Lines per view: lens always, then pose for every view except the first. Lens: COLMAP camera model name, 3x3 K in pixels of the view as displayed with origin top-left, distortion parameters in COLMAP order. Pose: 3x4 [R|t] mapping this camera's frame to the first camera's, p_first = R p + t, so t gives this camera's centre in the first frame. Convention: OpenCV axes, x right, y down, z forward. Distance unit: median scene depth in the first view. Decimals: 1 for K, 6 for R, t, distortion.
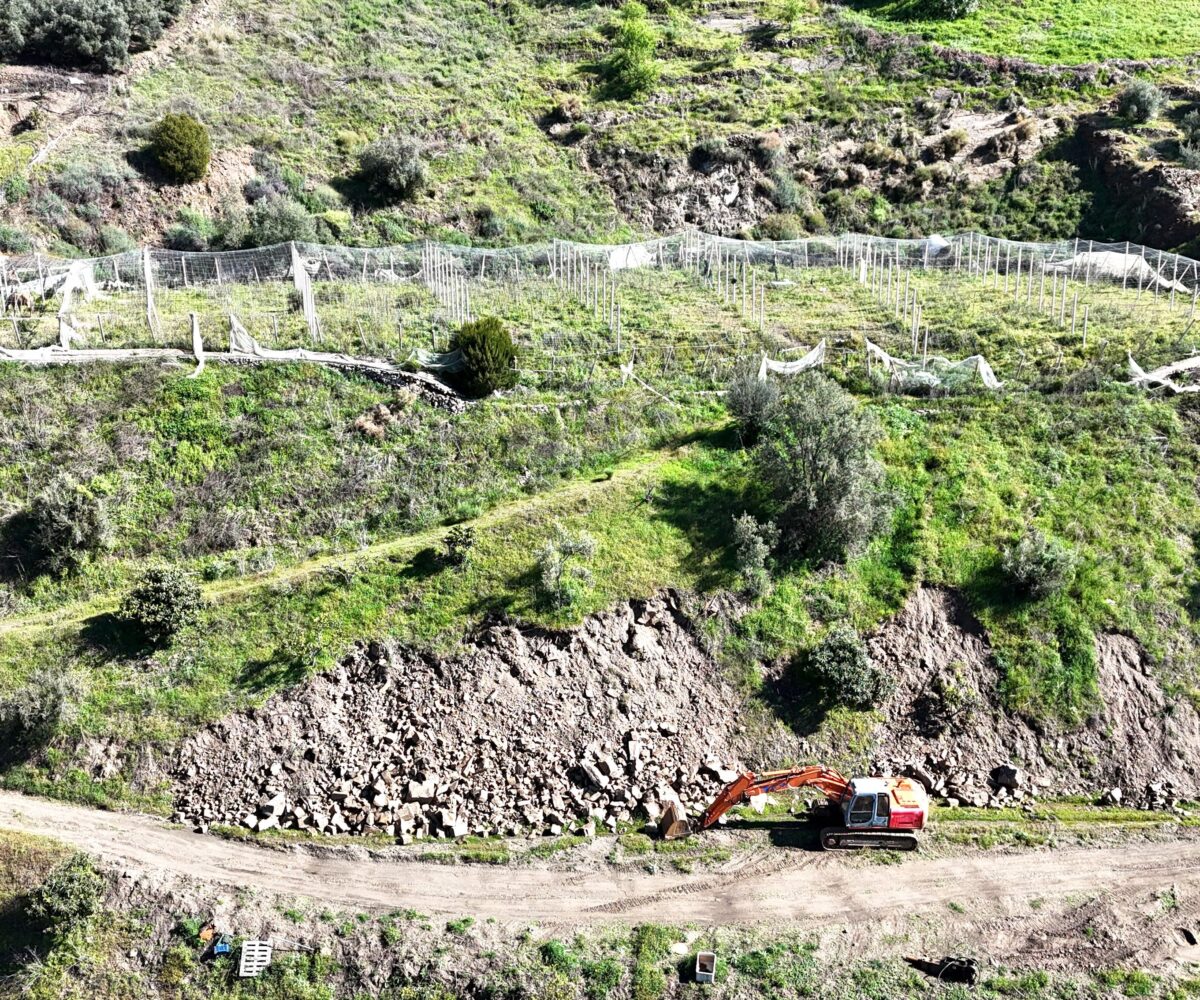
lens RADIAL K [[1305.9, 0, 591.3], [0, 1305.9, 500.7], [0, 0, 1]] dist [0.058415, 0.000000]
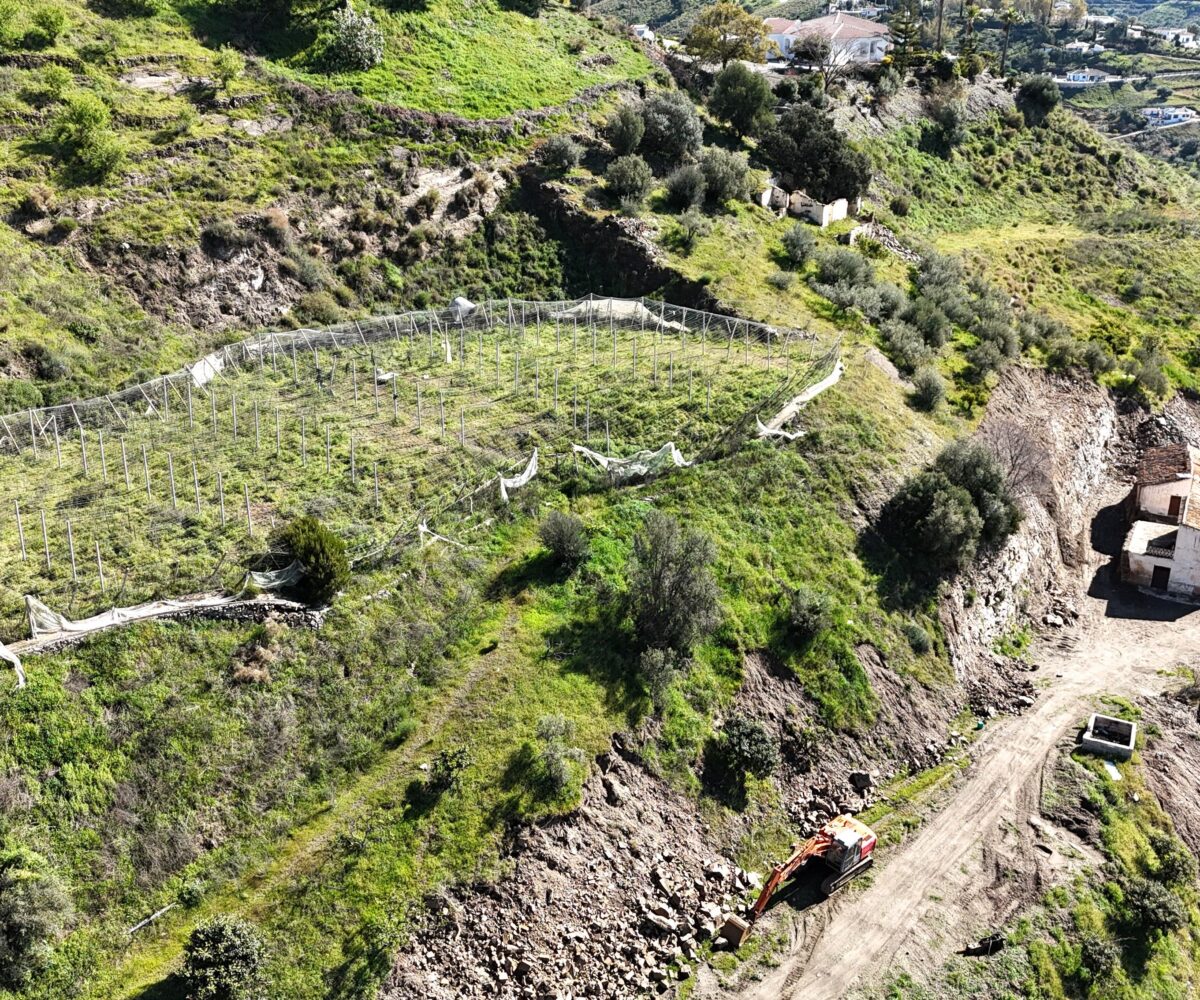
lens RADIAL K [[1305.9, 0, 595.6], [0, 1305.9, 498.8], [0, 0, 1]] dist [0.058415, 0.000000]
pose [[0.748543, -0.252957, 0.612941, -0.364487], [0.194261, 0.967475, 0.162033, -0.193763], [-0.633993, -0.002218, 0.773336, 0.084422]]
